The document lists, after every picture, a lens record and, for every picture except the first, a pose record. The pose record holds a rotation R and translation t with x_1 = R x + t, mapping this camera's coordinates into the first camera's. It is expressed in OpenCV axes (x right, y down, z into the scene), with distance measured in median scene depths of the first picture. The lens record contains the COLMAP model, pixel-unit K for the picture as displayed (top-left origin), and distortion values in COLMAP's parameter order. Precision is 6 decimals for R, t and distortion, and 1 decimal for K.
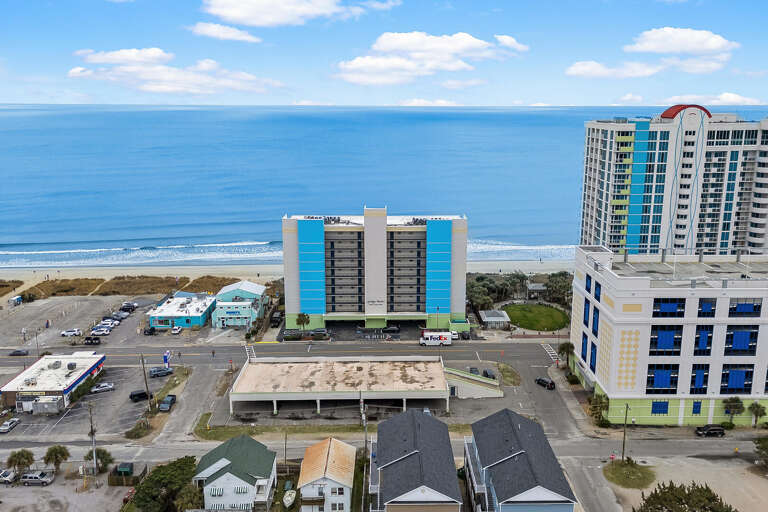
lens RADIAL K [[674.2, 0, 384.0], [0, 674.2, 256.0], [0, 0, 1]] dist [0.050652, -0.015990]
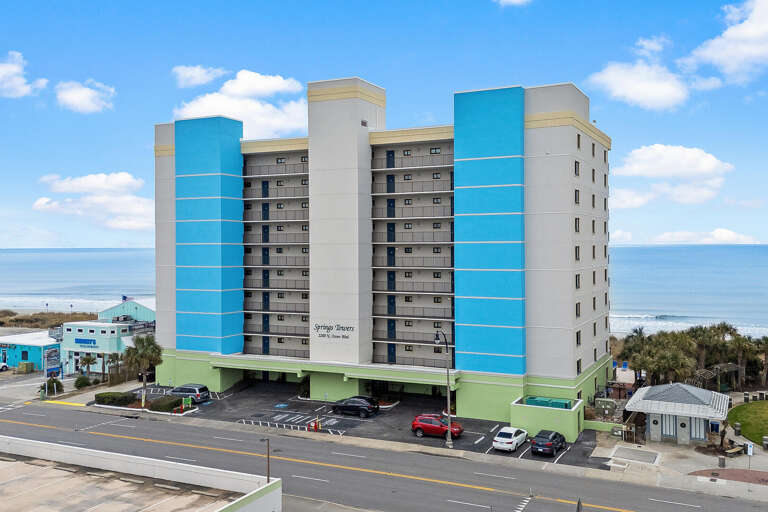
lens RADIAL K [[705.6, 0, 414.0], [0, 705.6, 239.9], [0, 0, 1]] dist [0.030876, -0.008549]
pose [[0.903717, -0.002194, -0.428125, 0.207616], [-0.093551, 0.974810, -0.202468, 0.100667], [0.417784, 0.223025, 0.880747, 0.699499]]
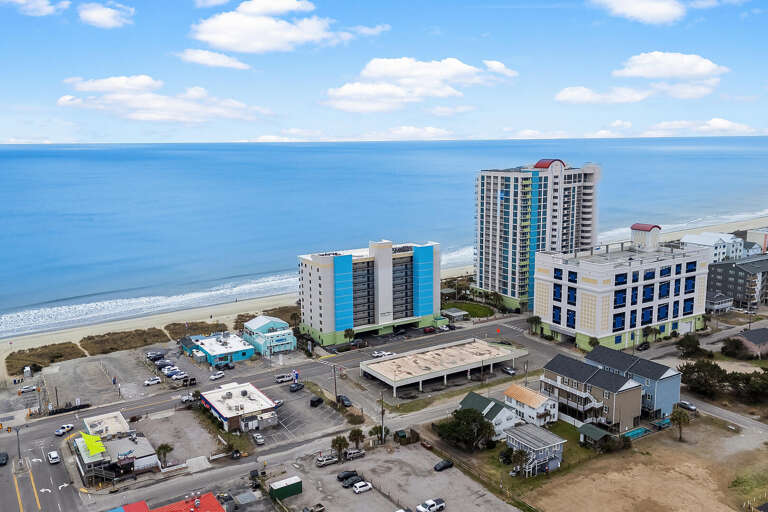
lens RADIAL K [[691.9, 0, 359.6], [0, 691.9, 254.3], [0, 0, 1]] dist [0.063854, -0.009186]
pose [[0.858716, -0.099159, 0.502767, -0.761537], [0.126941, 0.991683, -0.021227, -0.025035], [-0.496480, 0.082050, 0.864162, -0.154656]]
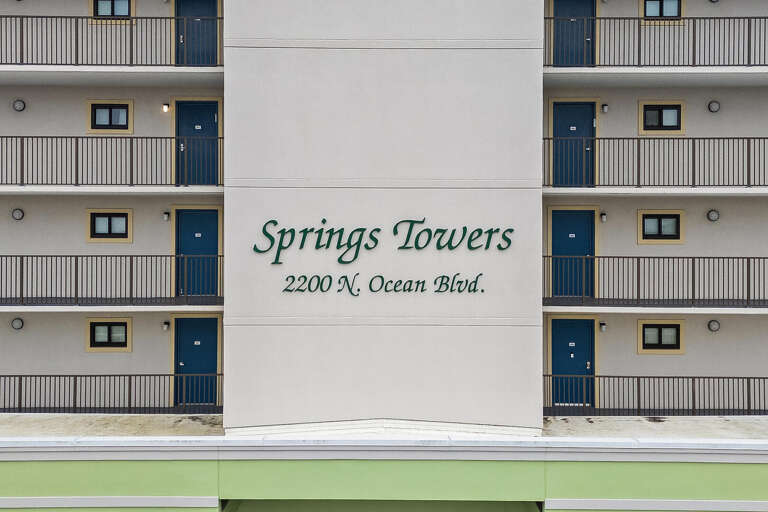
lens RADIAL K [[674.2, 0, 384.0], [0, 674.2, 256.0], [0, 0, 1]] dist [0.050652, -0.015990]
pose [[0.999981, 0.006214, -0.000352, -0.013079], [-0.006138, 0.975173, -0.221361, 0.088983], [-0.001033, 0.221359, 0.975192, 0.988652]]
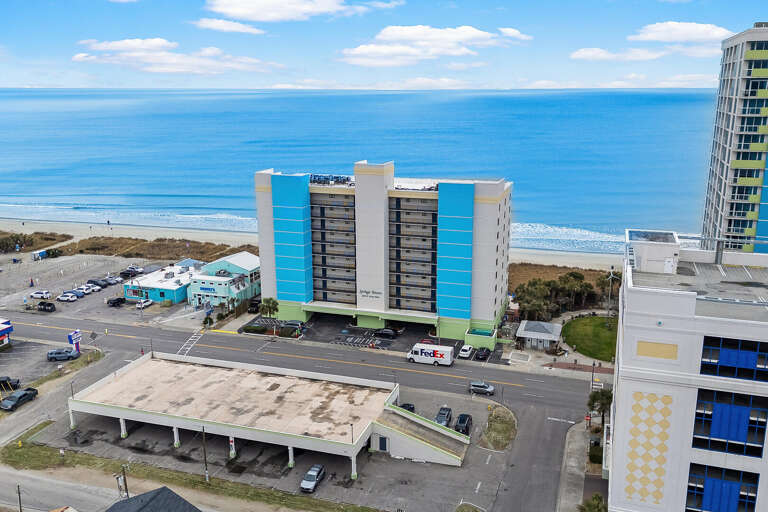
lens RADIAL K [[674.2, 0, 384.0], [0, 674.2, 256.0], [0, 0, 1]] dist [0.050652, -0.015990]
pose [[0.947376, 0.077269, -0.310657, 0.237610], [-0.069773, 0.996942, 0.035189, 0.001771], [0.312426, -0.011661, 0.949870, 0.330898]]
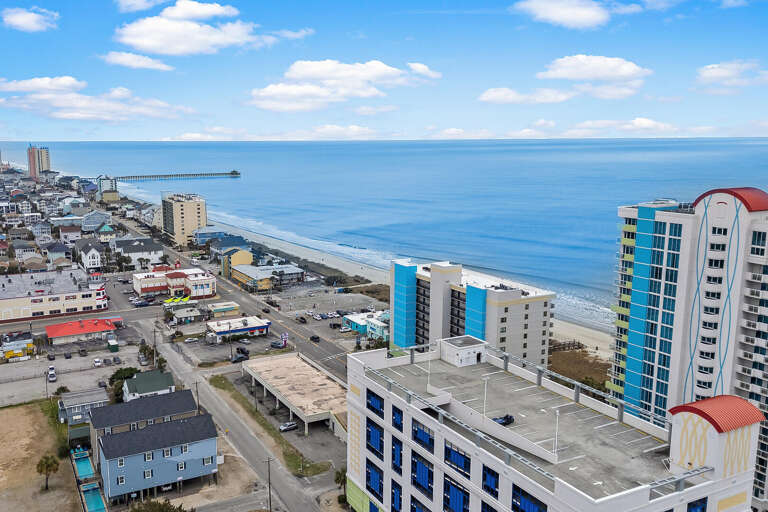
lens RADIAL K [[653.1, 0, 309.8], [0, 653.1, 255.1], [0, 0, 1]] dist [0.051314, -0.002569]
pose [[0.434469, 0.155067, -0.887238, 0.838112], [-0.194738, 0.977941, 0.075559, -0.126907], [0.879383, 0.139951, 0.455082, 0.354033]]
